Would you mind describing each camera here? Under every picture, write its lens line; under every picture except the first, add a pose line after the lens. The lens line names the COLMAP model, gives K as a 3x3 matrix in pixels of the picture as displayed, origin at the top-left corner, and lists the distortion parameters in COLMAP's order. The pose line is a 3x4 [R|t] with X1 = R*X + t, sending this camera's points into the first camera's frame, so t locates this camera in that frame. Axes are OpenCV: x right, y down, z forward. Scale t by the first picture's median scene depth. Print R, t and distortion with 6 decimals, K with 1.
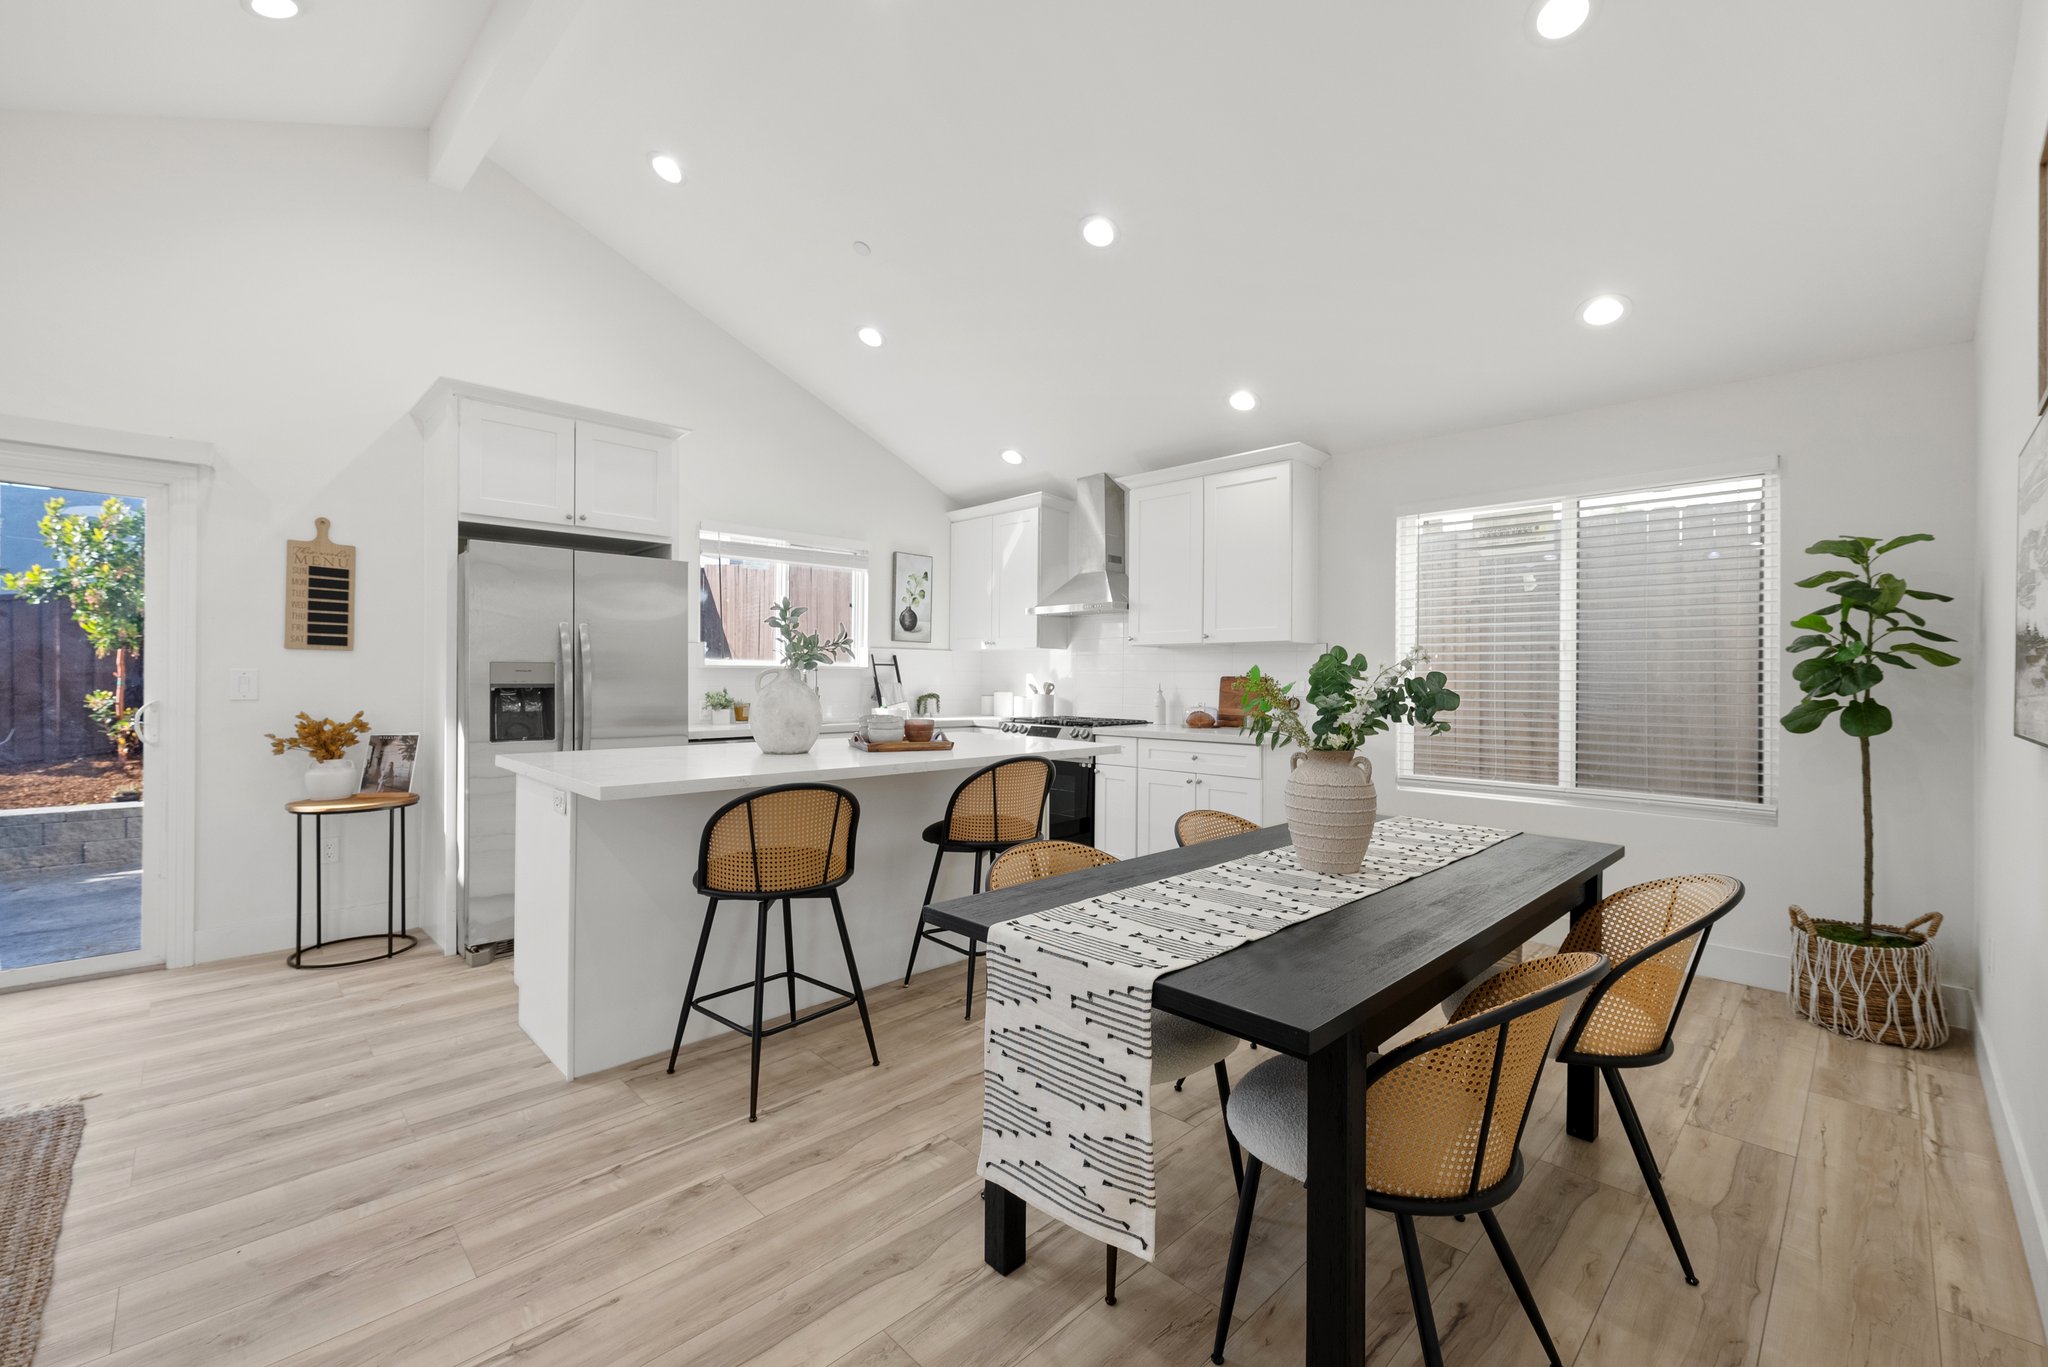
lens RADIAL K [[845.9, 0, 1023.3], [0, 845.9, 678.3], [0, 0, 1]] dist [0.001138, -0.000334]
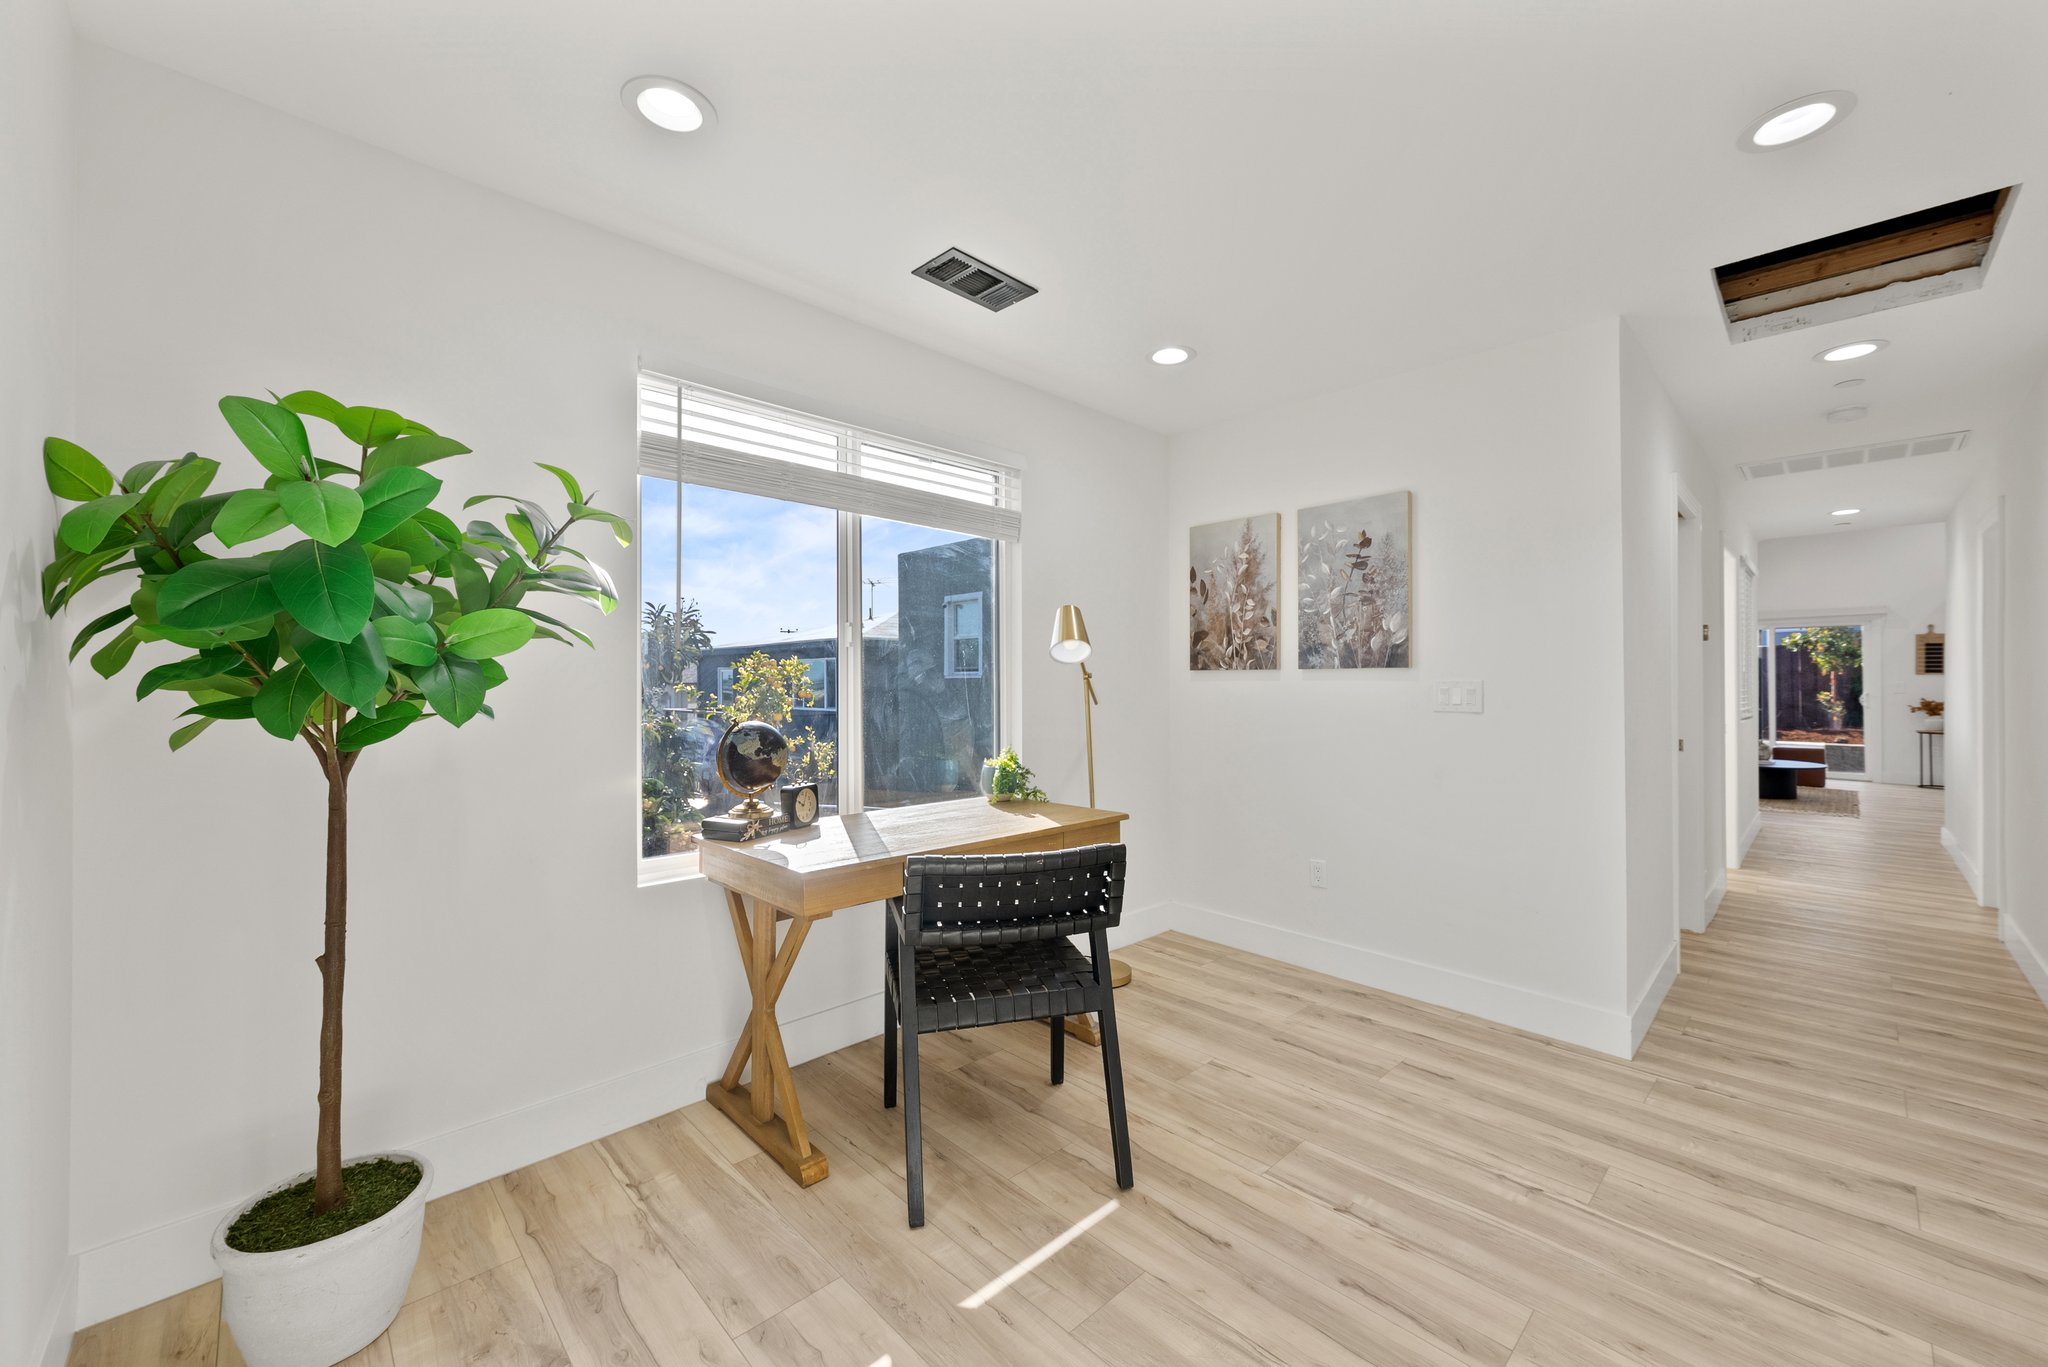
lens RADIAL K [[799.7, 0, 1023.2], [0, 799.7, 677.7], [0, 0, 1]] dist [-0.000720, -0.000013]
pose [[-0.005558, -0.010556, -0.999929, 2.101949], [0.001598, 0.999943, -0.010565, -0.002140], [0.999983, -0.001657, -0.005541, -2.276941]]
